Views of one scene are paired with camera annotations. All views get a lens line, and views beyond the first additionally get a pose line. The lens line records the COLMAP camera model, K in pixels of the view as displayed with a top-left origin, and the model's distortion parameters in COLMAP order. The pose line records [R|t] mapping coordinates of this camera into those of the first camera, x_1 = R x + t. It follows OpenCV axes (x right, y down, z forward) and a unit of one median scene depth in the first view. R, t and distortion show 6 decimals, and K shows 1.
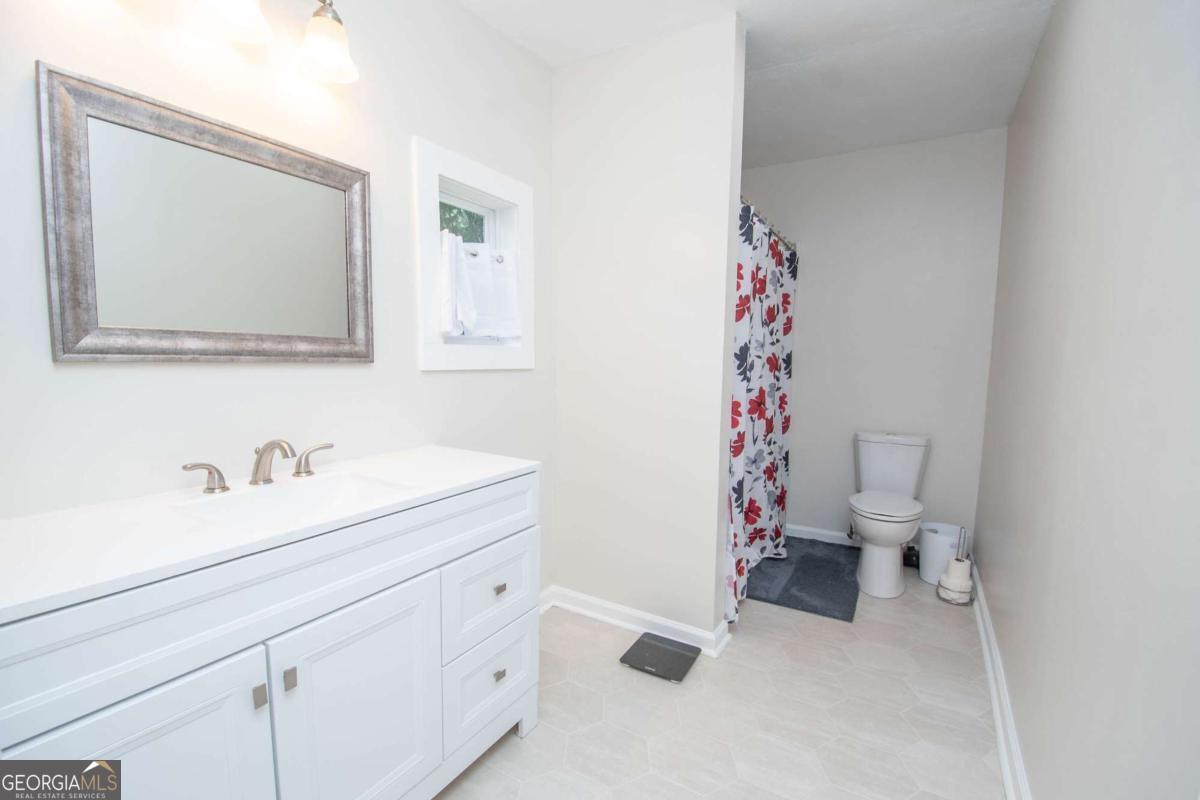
lens RADIAL K [[523.4, 0, 601.5], [0, 523.4, 419.1], [0, 0, 1]] dist [0.014565, -0.022924]
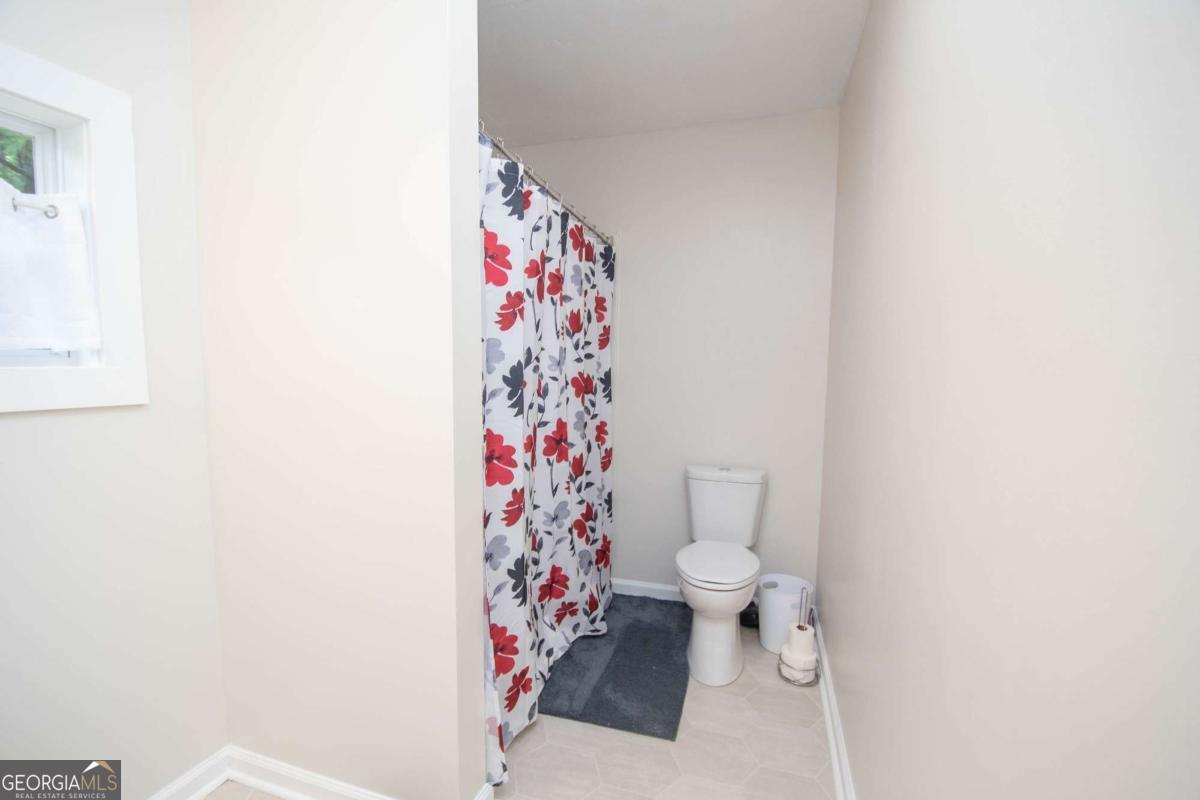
lens RADIAL K [[523.4, 0, 601.5], [0, 523.4, 419.1], [0, 0, 1]] dist [0.014565, -0.022924]
pose [[0.971848, -0.020841, 0.234685, 0.177771], [0.024821, 0.999594, -0.014016, -0.046232], [-0.234298, 0.019446, 0.971970, 0.248855]]
